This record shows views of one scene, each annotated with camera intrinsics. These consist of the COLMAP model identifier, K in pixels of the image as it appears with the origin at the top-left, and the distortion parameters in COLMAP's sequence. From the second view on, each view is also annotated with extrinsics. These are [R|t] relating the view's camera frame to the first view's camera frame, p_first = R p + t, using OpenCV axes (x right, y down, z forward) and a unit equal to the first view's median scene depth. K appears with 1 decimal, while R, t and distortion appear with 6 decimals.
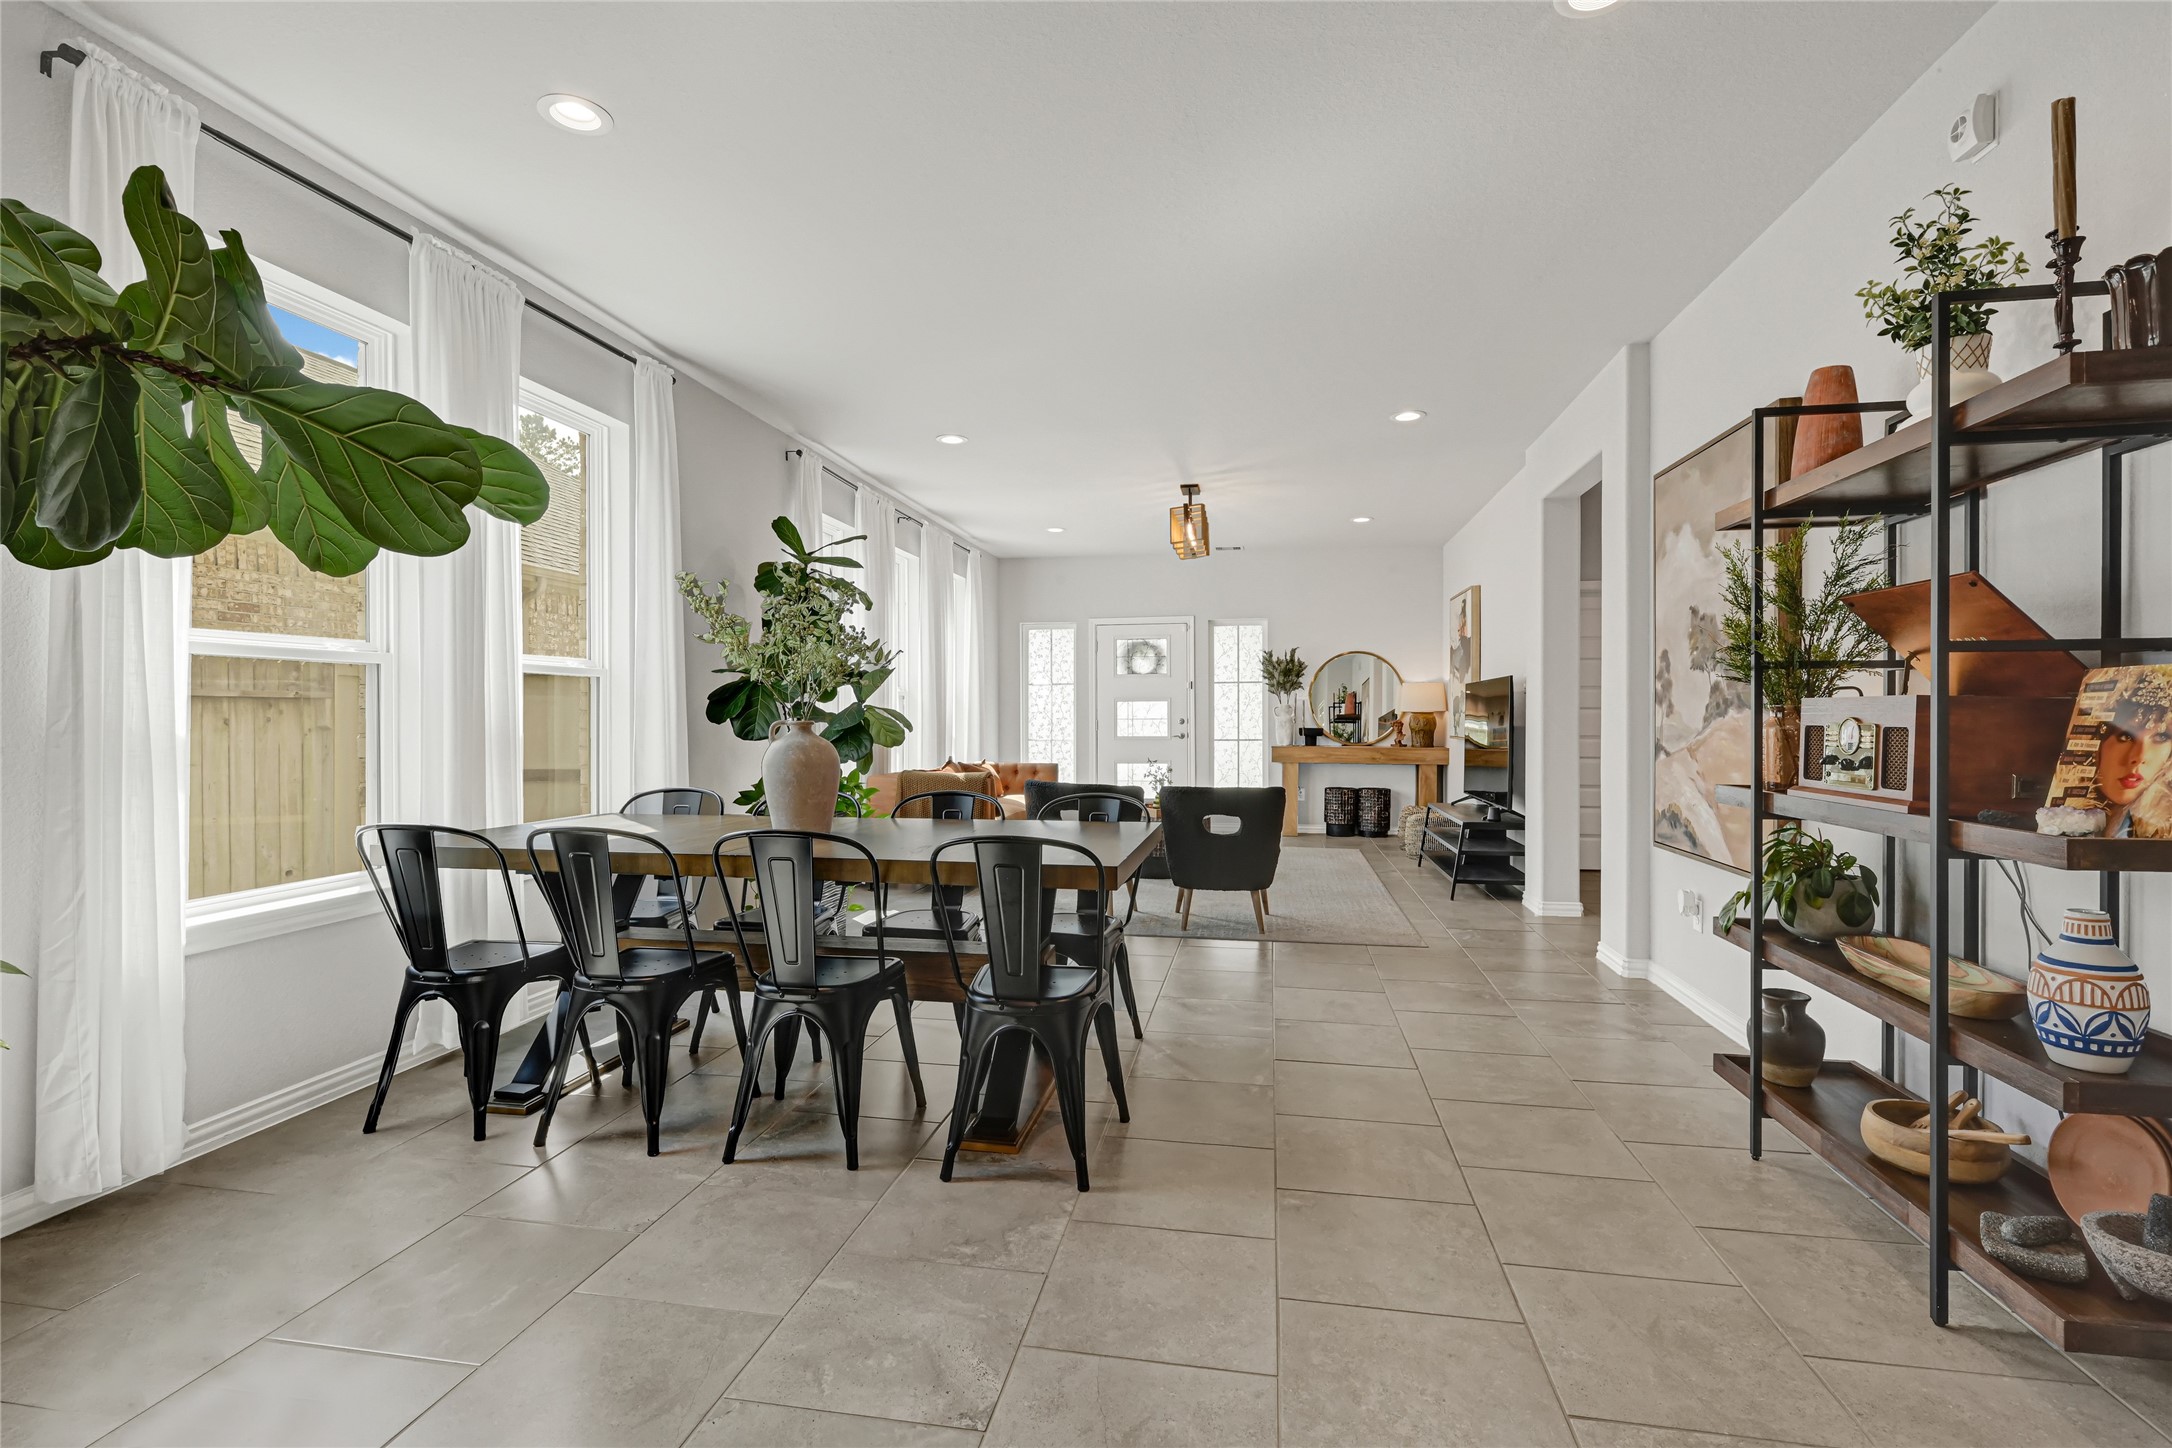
lens RADIAL K [[972.3, 0, 1097.1], [0, 972.3, 723.9], [0, 0, 1]] dist [-0.004096, -0.000587]
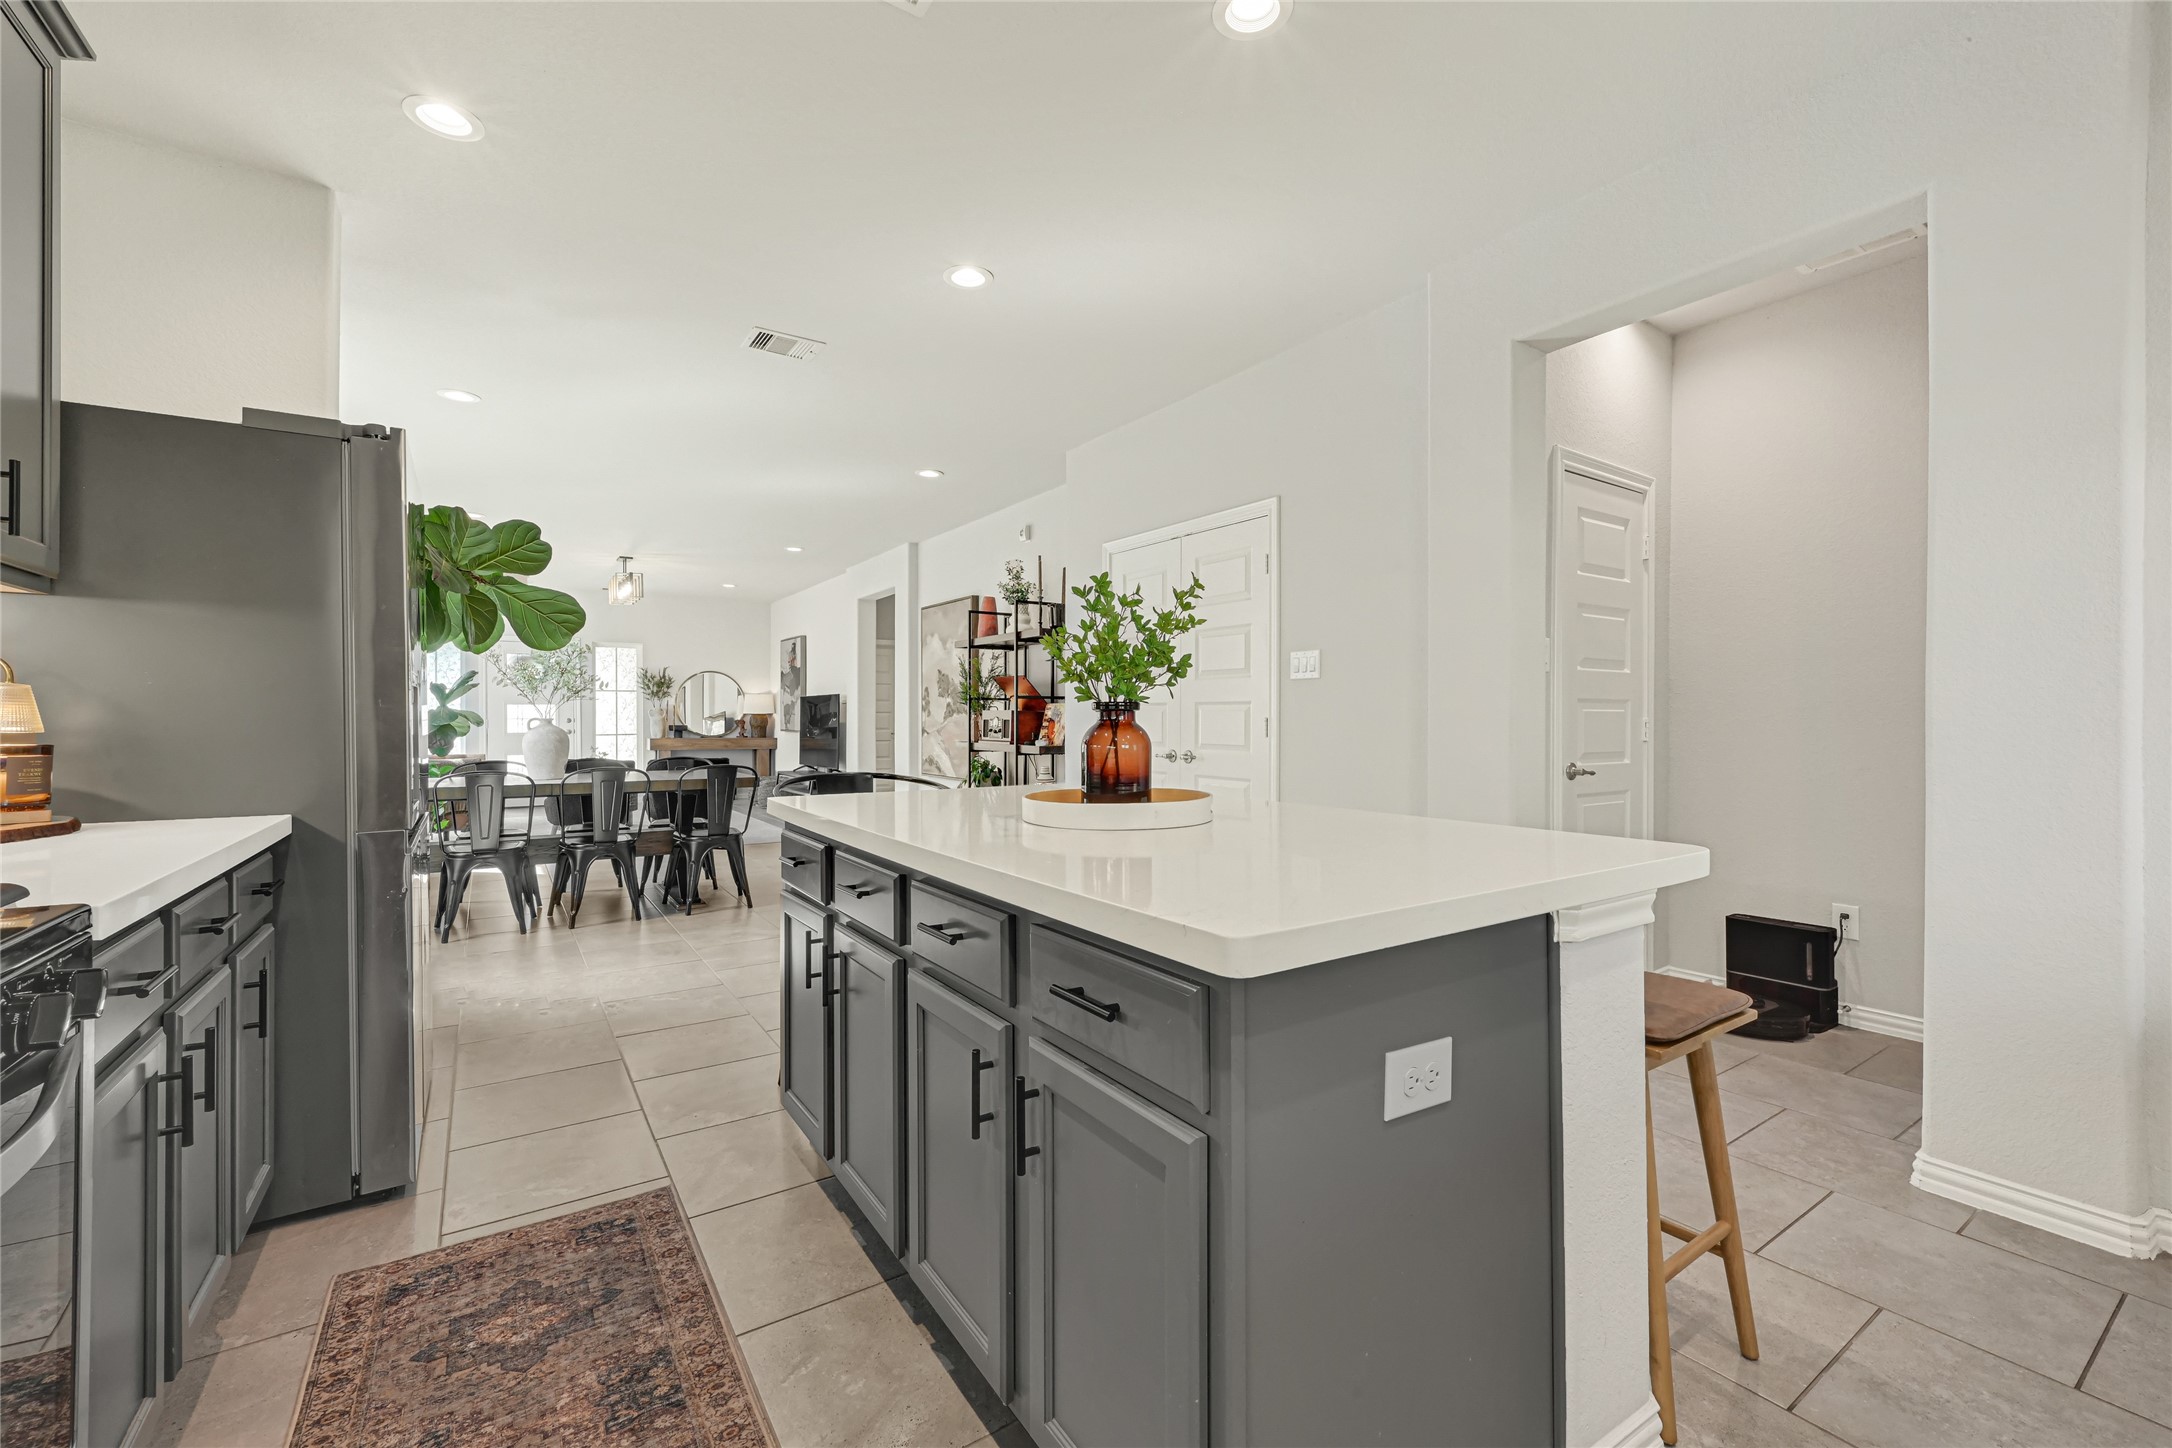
lens RADIAL K [[907.4, 0, 1095.4], [0, 907.4, 720.8], [0, 0, 1]] dist [-0.001087, 0.000655]
pose [[0.707017, -0.001892, 0.707194, -0.506416], [0.004762, 0.999986, -0.002085, 0.006604], [-0.707181, 0.004841, 0.707016, -0.617116]]
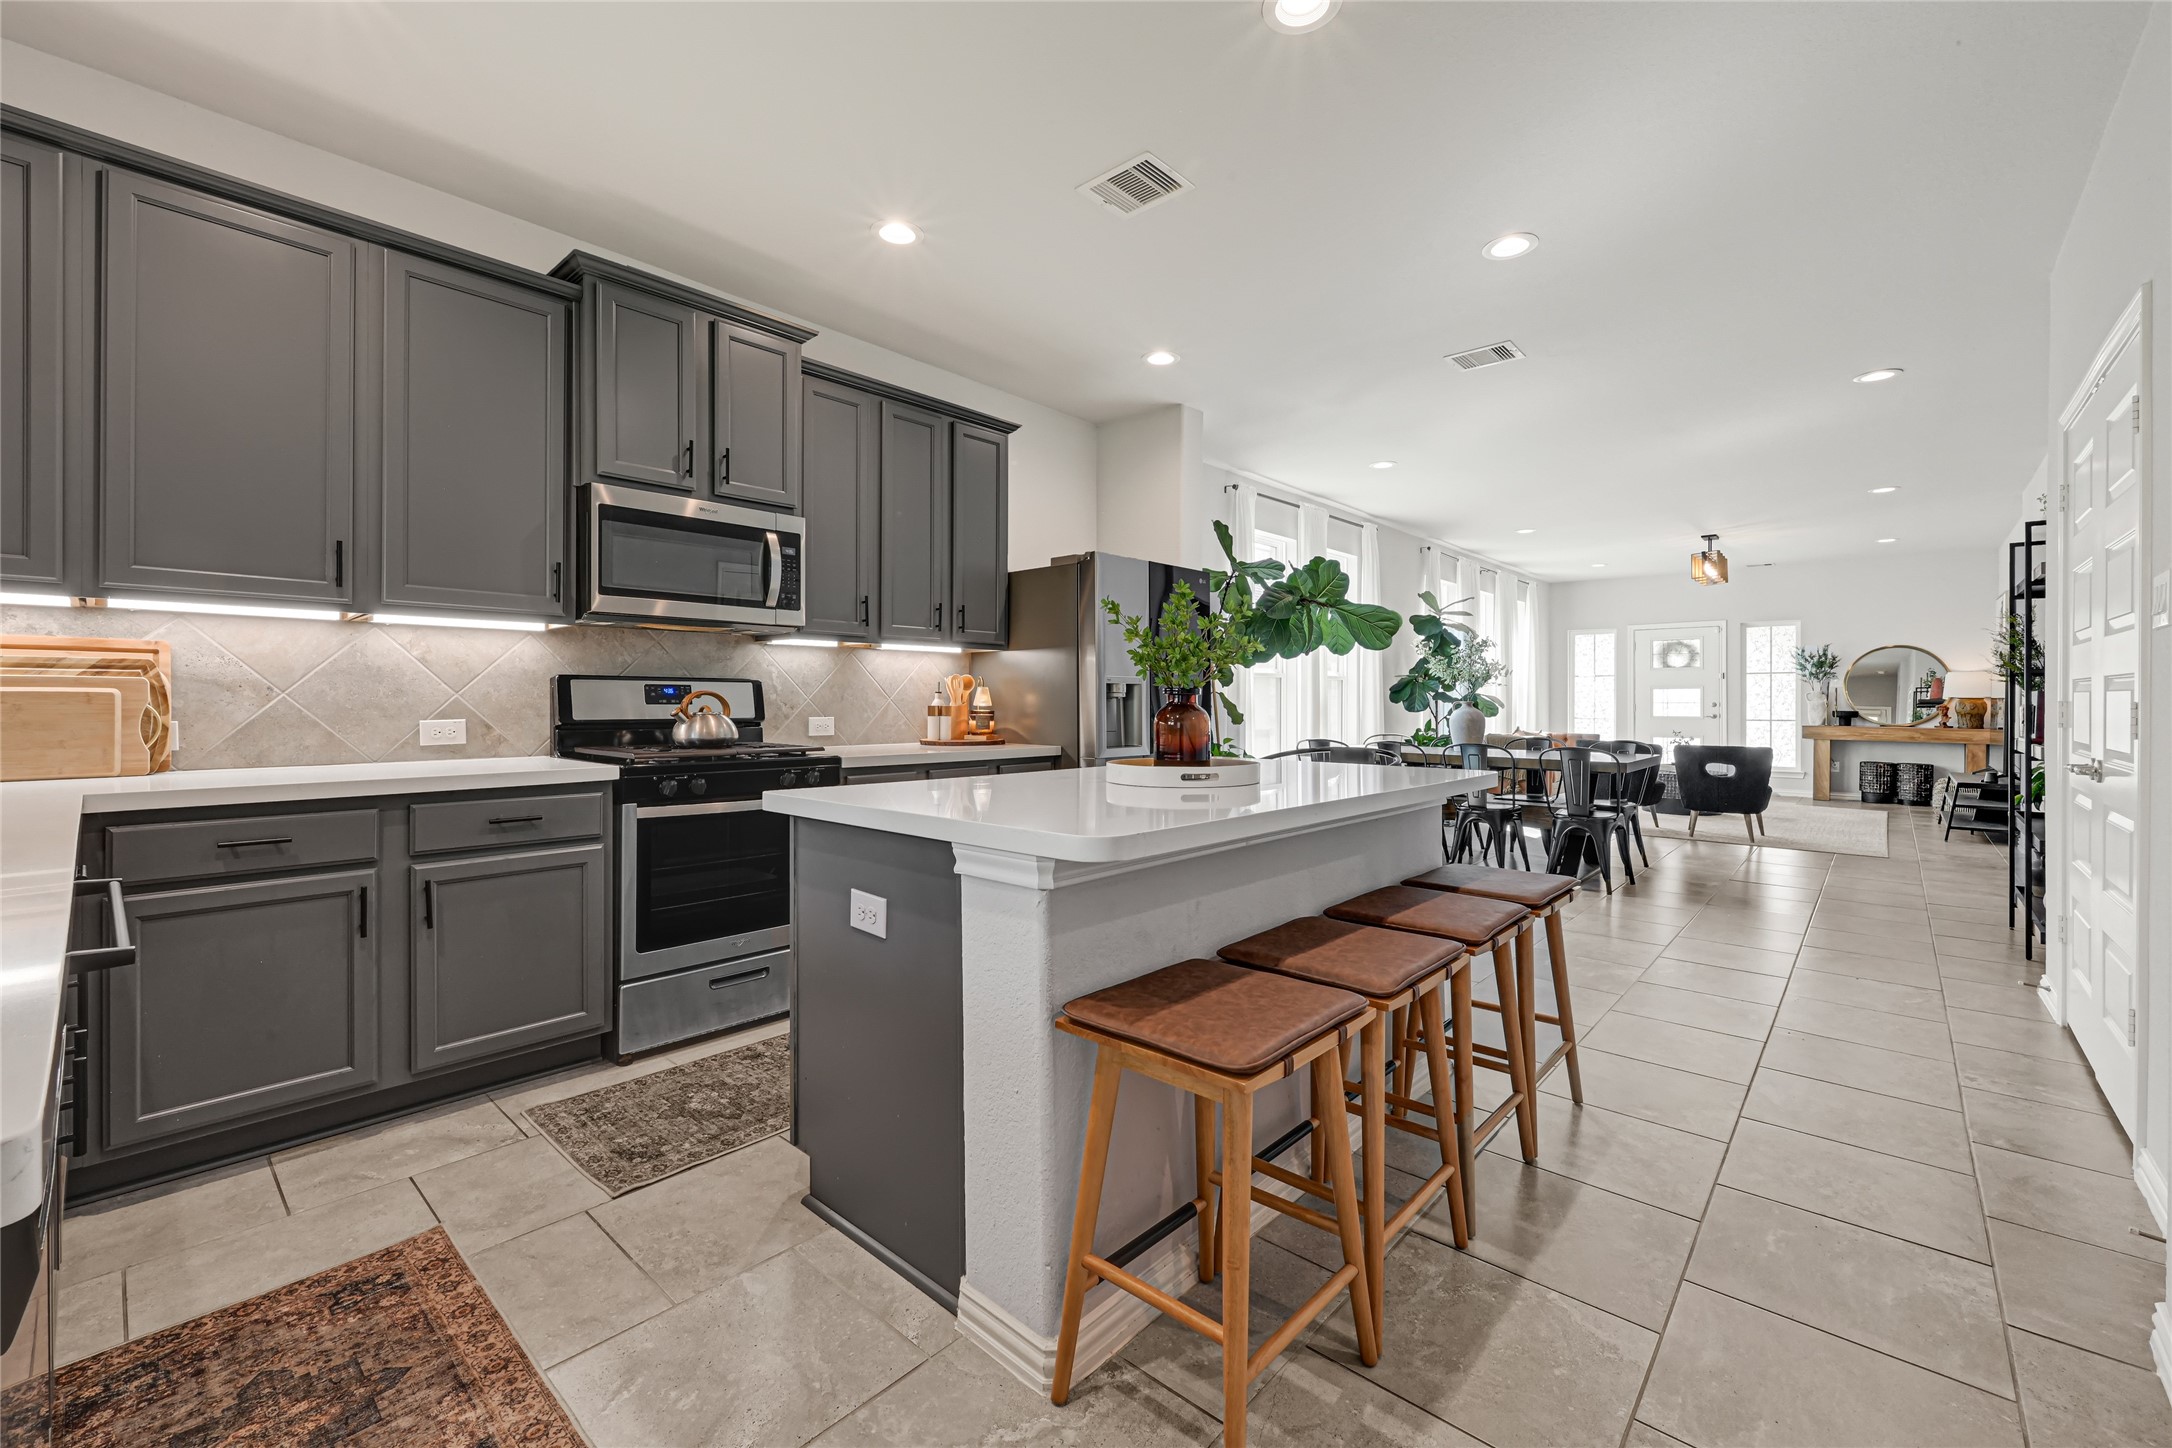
lens RADIAL K [[908.4, 0, 1090.4], [0, 908.4, 703.7], [0, 0, 1]] dist [0.010326, 0.000055]
pose [[0.851574, 0.005084, -0.524210, 0.037507], [-0.007175, 0.999972, -0.001957, 0.007902], [0.524186, 0.005427, 0.851587, -0.807258]]
